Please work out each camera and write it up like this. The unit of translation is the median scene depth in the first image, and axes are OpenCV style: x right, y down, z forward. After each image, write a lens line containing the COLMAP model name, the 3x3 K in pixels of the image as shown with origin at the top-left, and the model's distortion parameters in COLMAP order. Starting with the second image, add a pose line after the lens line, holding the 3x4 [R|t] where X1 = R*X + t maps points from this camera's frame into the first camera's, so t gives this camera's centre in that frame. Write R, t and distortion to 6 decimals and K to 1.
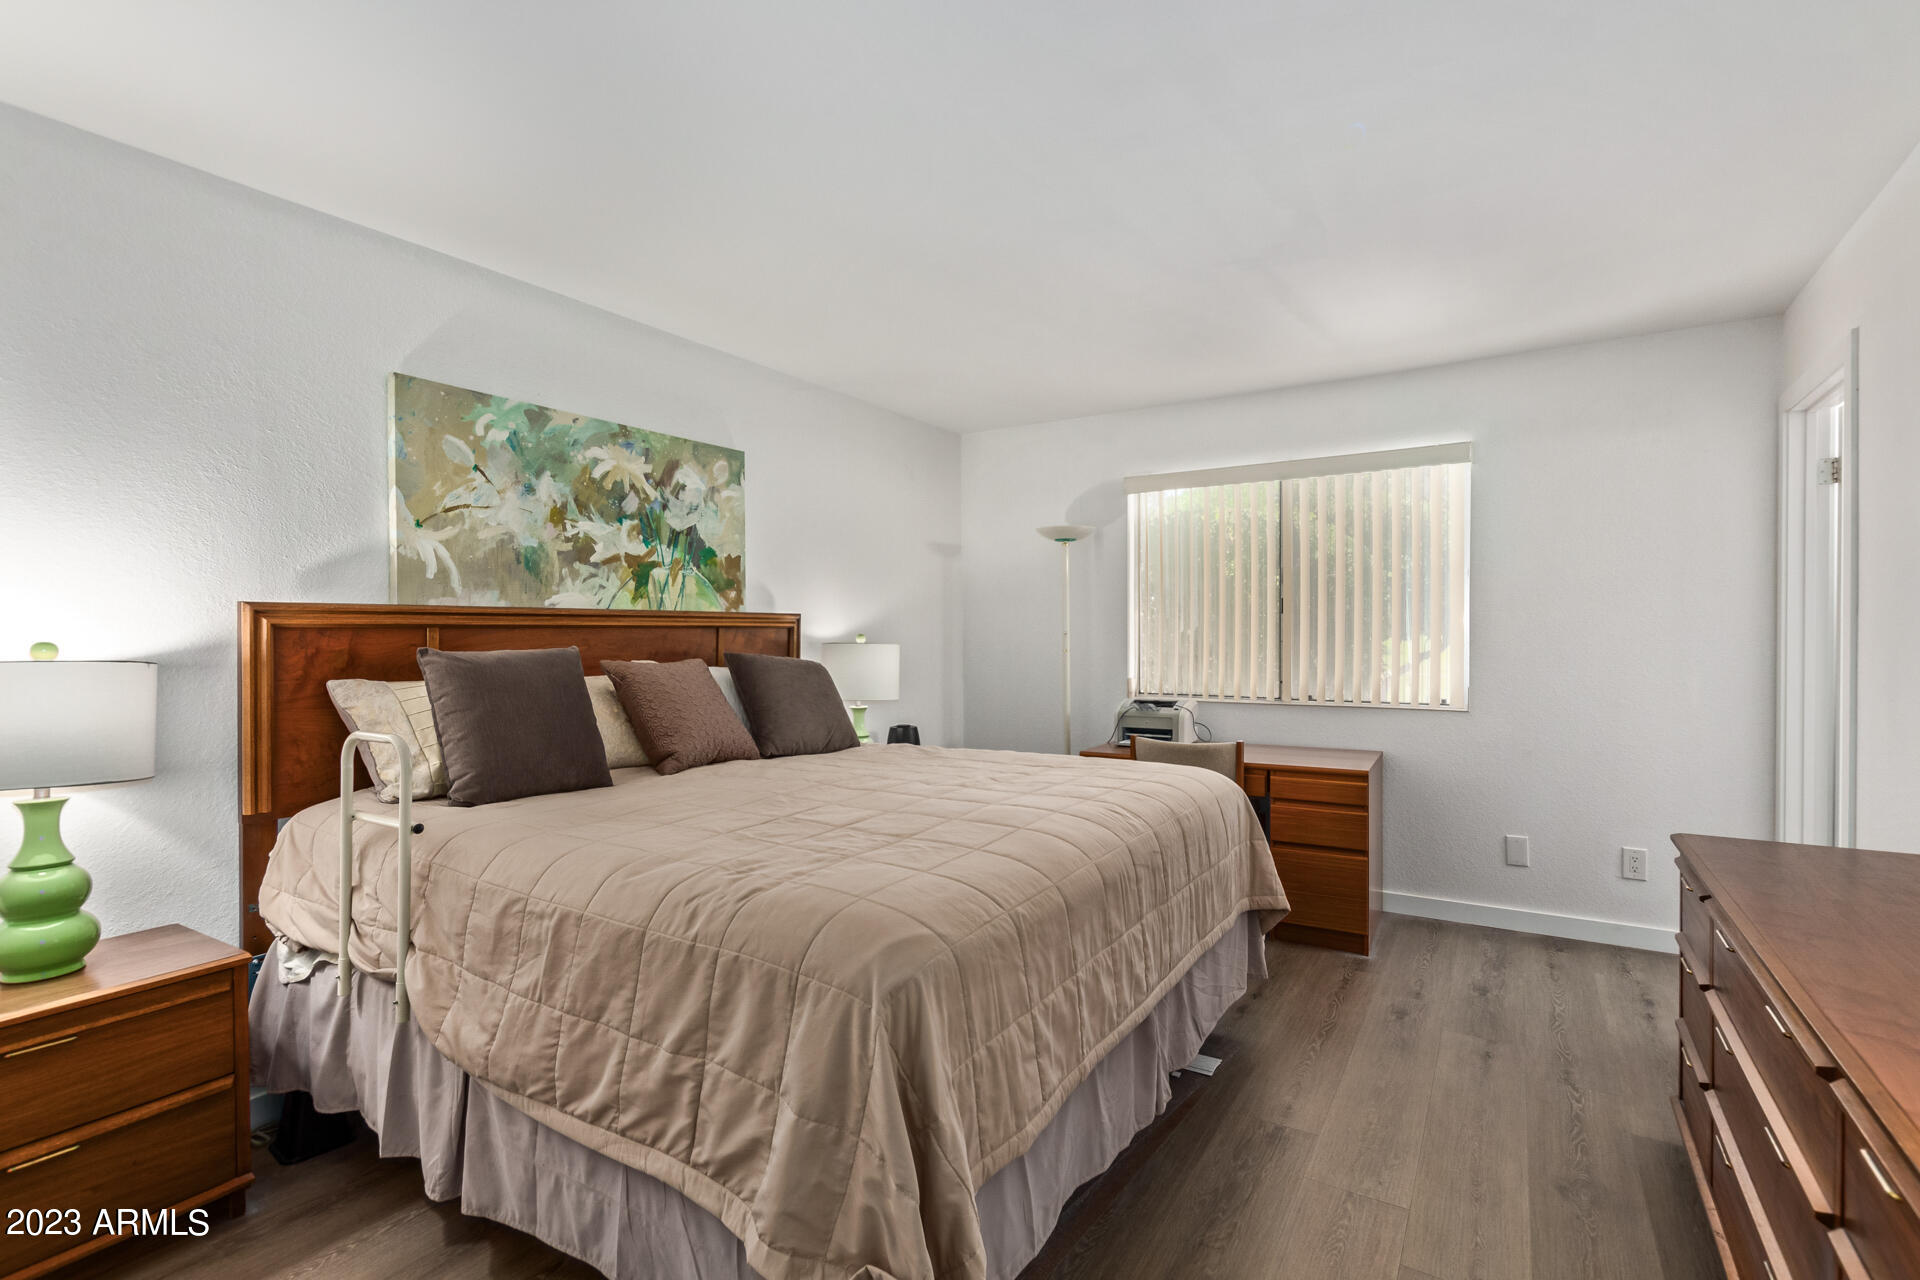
lens RADIAL K [[890.8, 0, 978.7], [0, 890.8, 632.6], [0, 0, 1]] dist [0.009163, -0.003653]
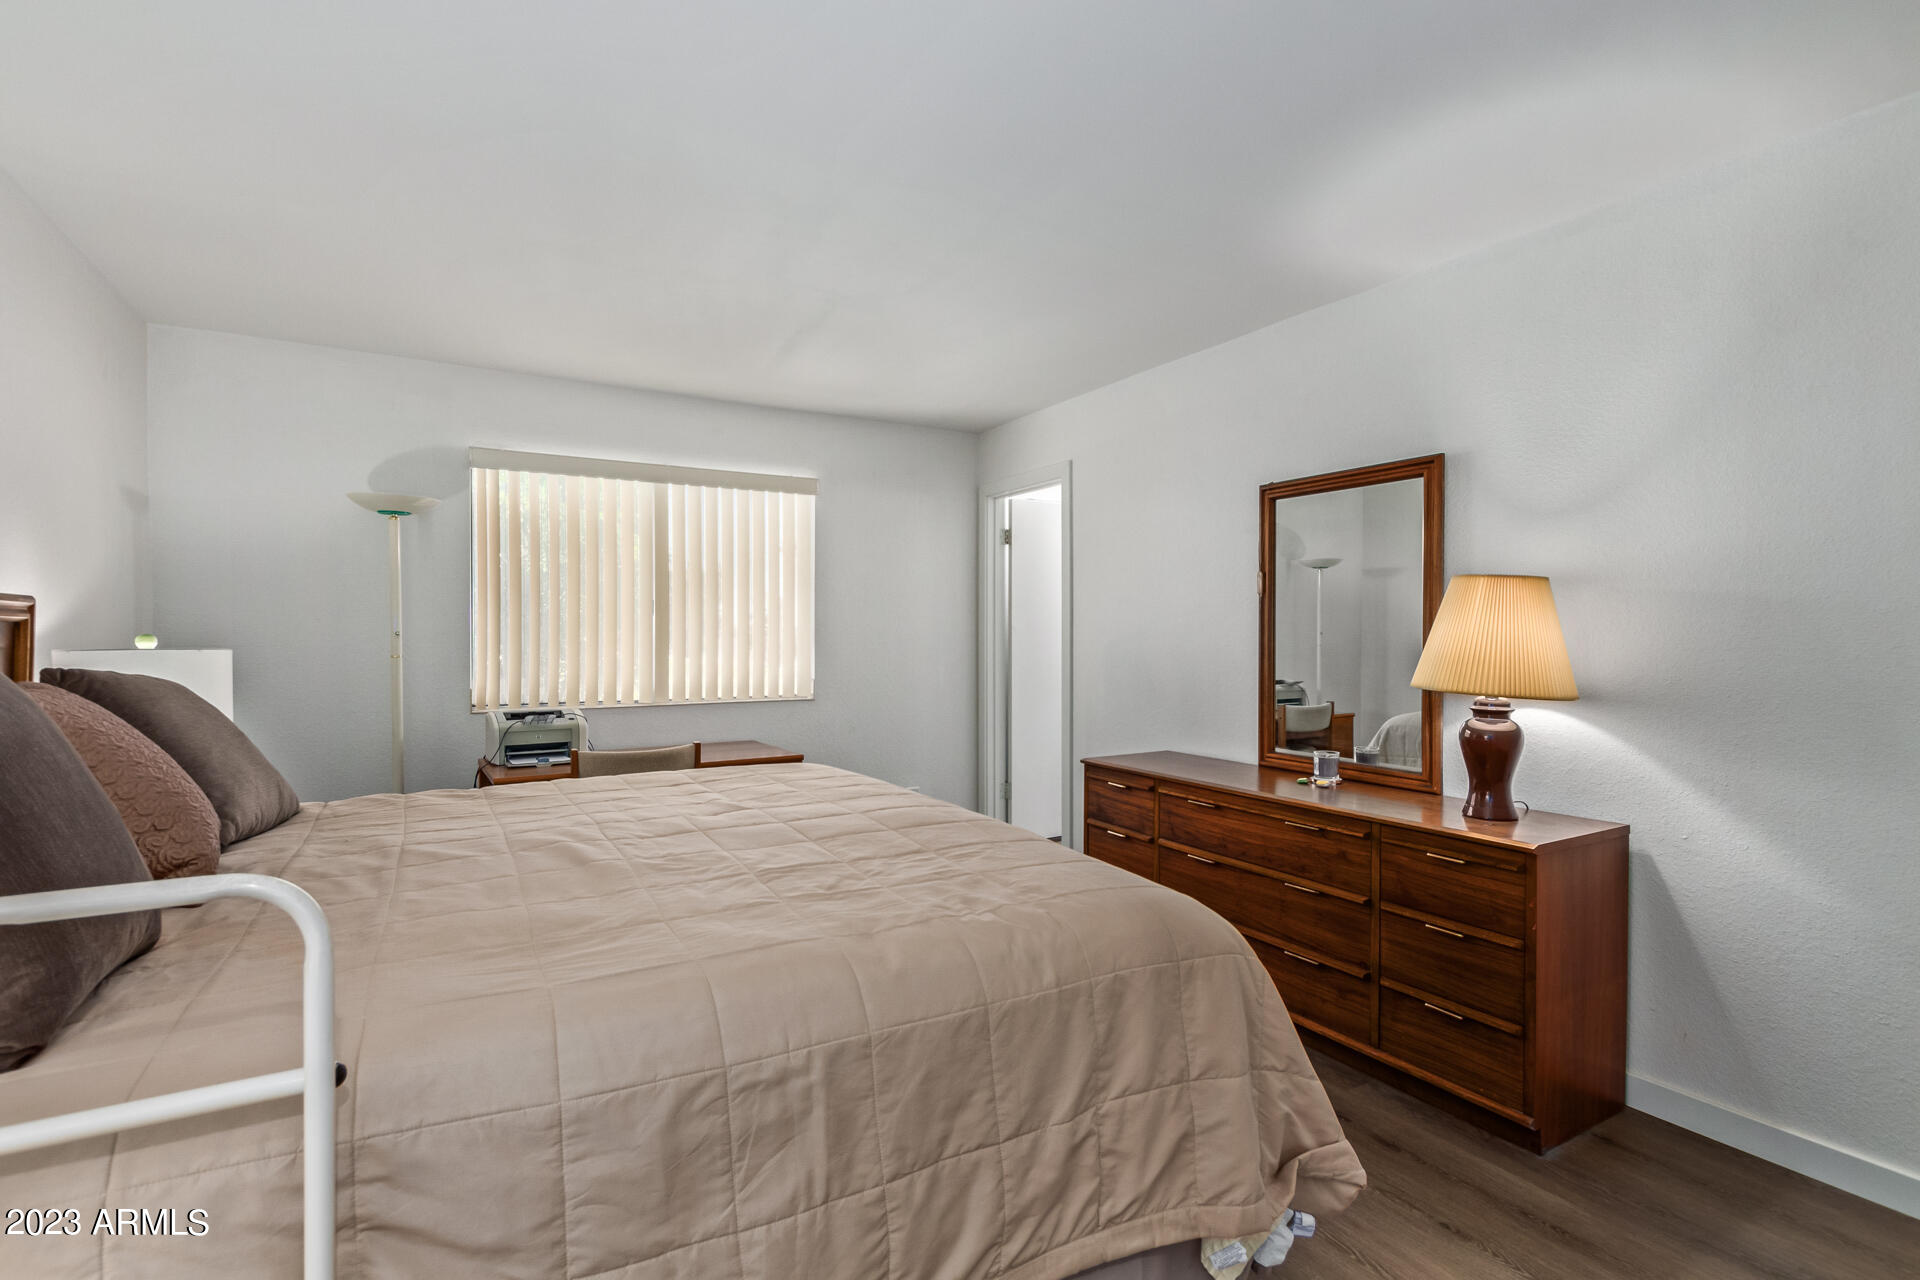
lens RADIAL K [[890.8, 0, 941.4], [0, 890.8, 640.6], [0, 0, 1]] dist [0.009163, -0.003653]
pose [[0.465886, -0.002416, 0.884841, -0.966700], [-0.000952, 0.999994, 0.003232, 0.008325], [-0.884844, -0.002348, 0.465881, 0.597359]]
